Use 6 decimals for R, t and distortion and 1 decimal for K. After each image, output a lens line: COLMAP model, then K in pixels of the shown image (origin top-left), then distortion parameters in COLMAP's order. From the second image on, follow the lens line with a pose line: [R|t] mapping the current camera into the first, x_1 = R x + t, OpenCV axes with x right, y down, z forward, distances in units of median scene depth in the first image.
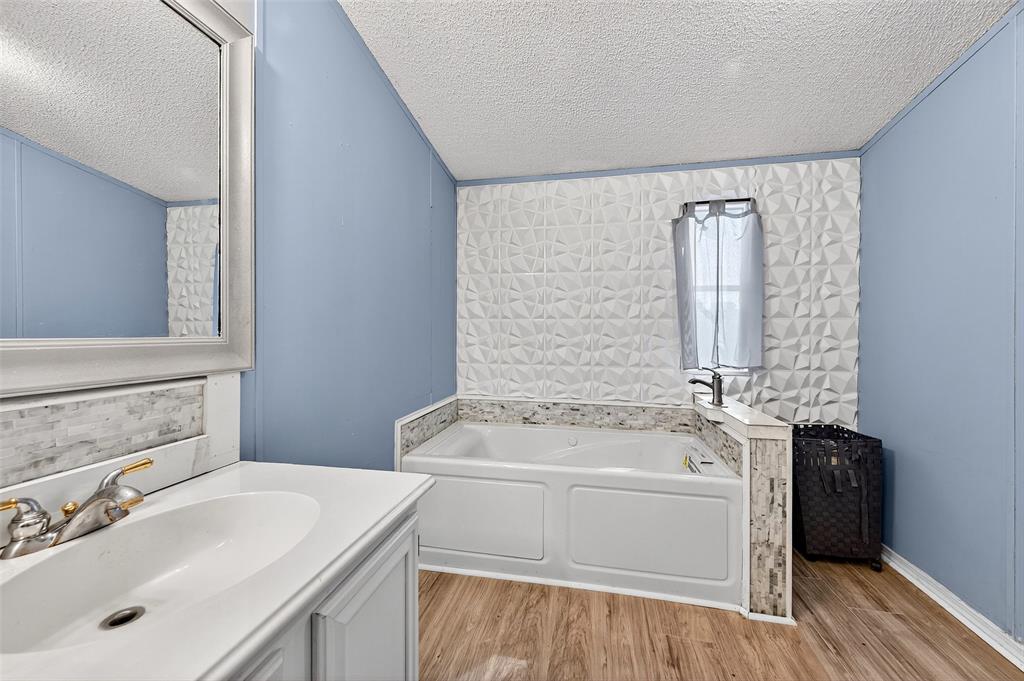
lens RADIAL K [[411.7, 0, 512.0], [0, 411.7, 334.0], [0, 0, 1]] dist [0.002341, 0.000107]
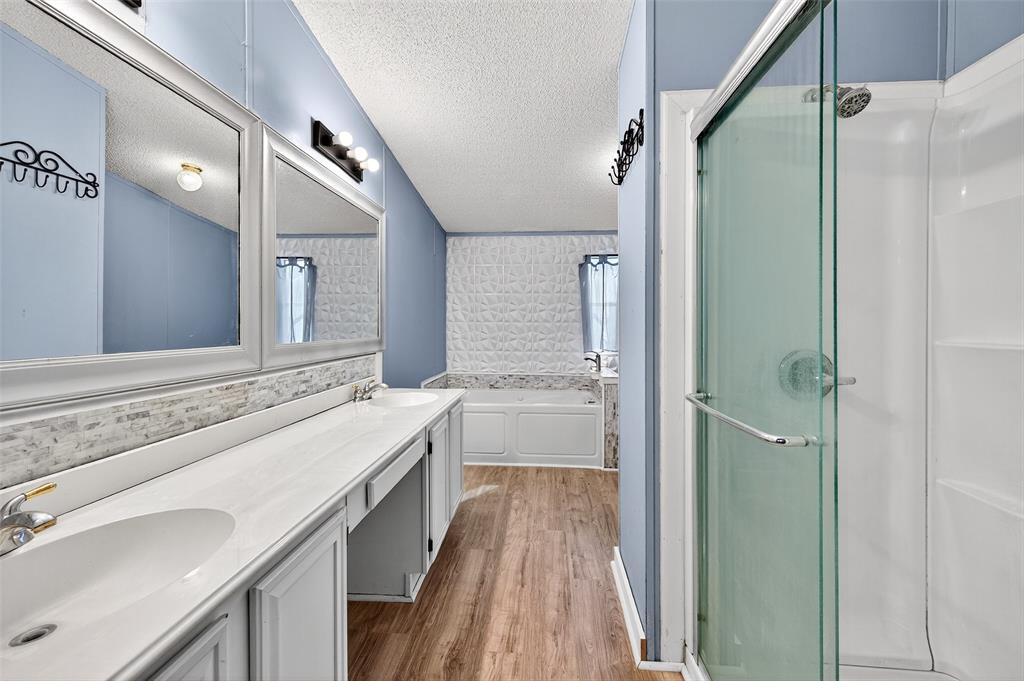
lens RADIAL K [[411.7, 0, 512.0], [0, 411.7, 334.0], [0, 0, 1]] dist [0.002341, 0.000107]
pose [[0.993558, -0.003793, 0.113259, -0.072582], [0.001635, 0.999815, 0.019145, -0.023553], [-0.113311, -0.018837, 0.993381, -0.628752]]
